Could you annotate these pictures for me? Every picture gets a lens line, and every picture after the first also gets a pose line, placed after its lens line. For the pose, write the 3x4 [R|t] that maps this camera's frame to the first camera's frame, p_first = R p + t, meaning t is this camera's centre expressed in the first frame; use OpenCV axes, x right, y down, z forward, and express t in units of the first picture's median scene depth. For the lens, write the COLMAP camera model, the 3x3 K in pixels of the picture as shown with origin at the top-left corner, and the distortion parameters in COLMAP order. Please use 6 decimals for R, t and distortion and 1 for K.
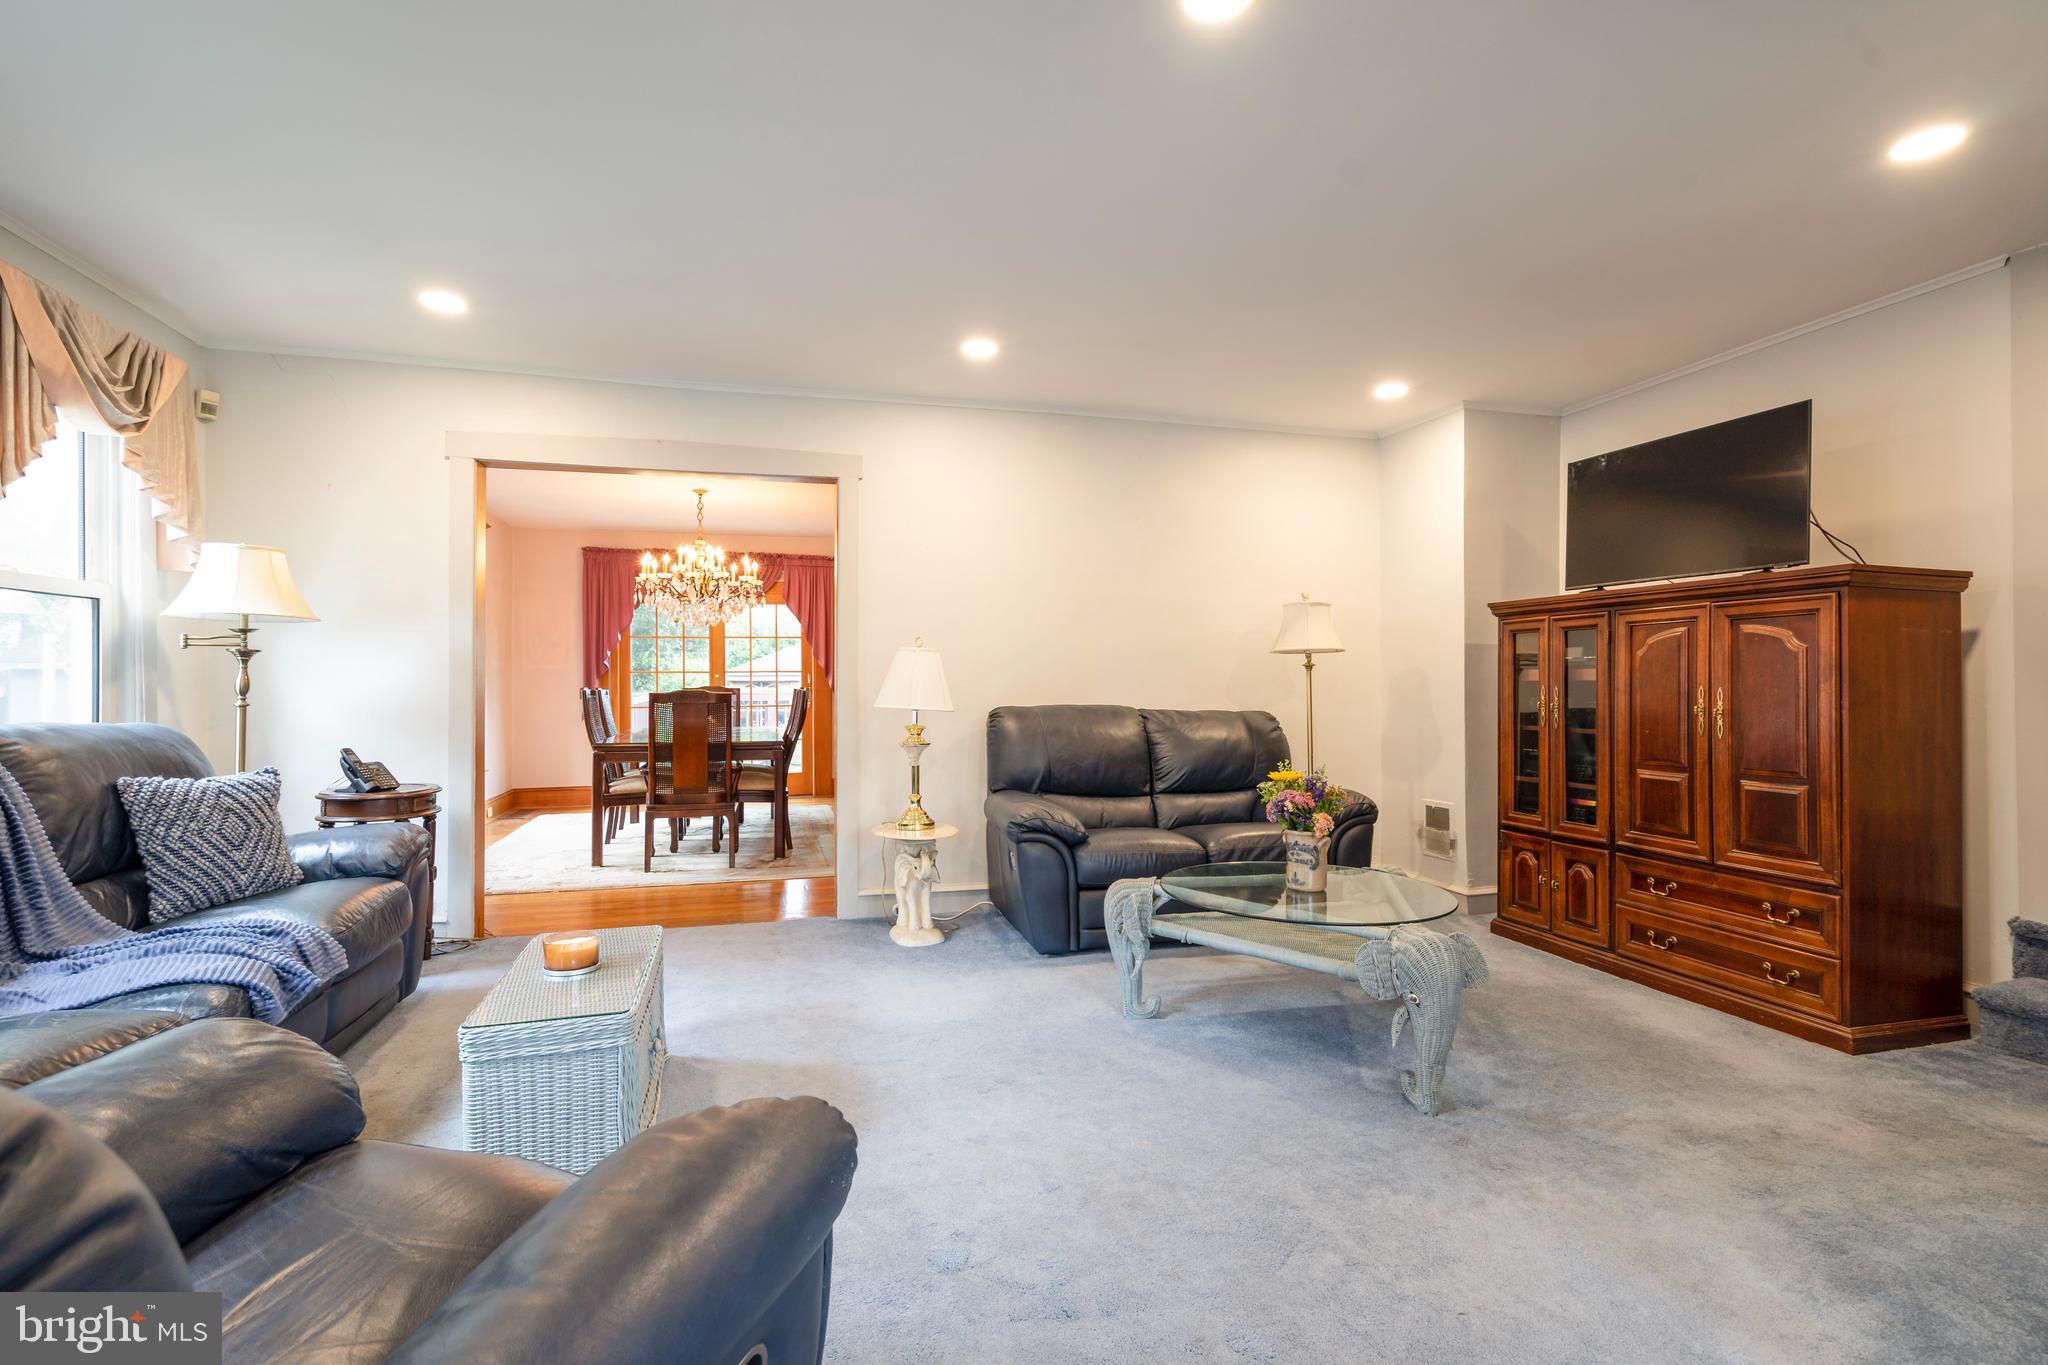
lens RADIAL K [[931.5, 0, 1027.3], [0, 931.5, 677.1], [0, 0, 1]] dist [-0.001720, 0.000172]
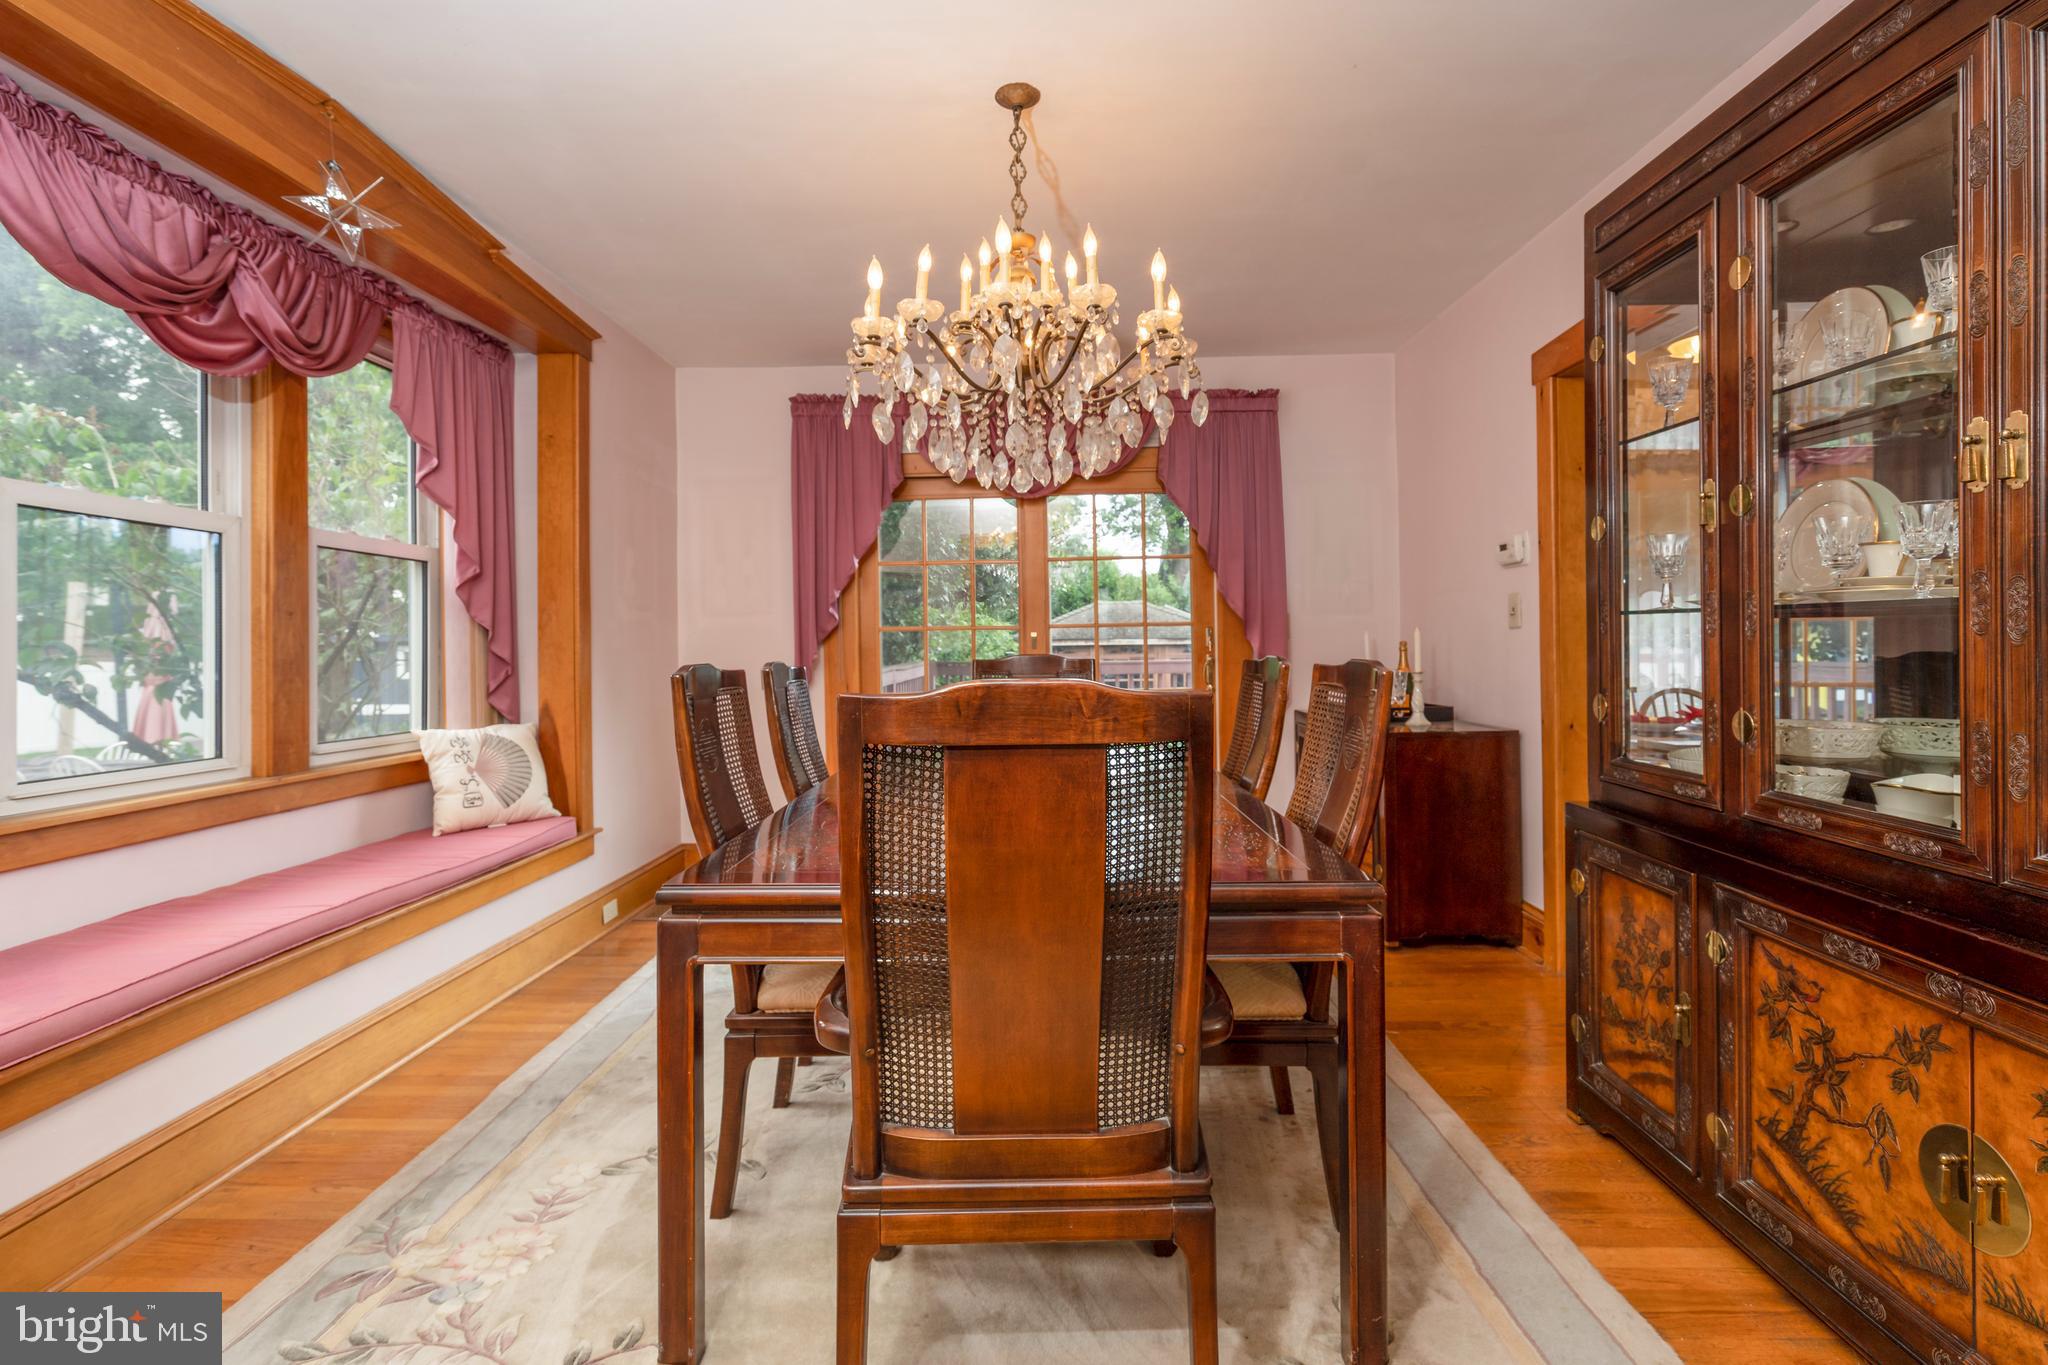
lens RADIAL K [[931.5, 0, 1027.3], [0, 931.5, 677.1], [0, 0, 1]] dist [-0.001720, 0.000172]
pose [[0.961151, -0.003100, -0.276006, -0.196771], [0.005545, 0.999952, 0.008081, 0.018033], [0.275968, -0.009298, 0.961122, 0.513862]]
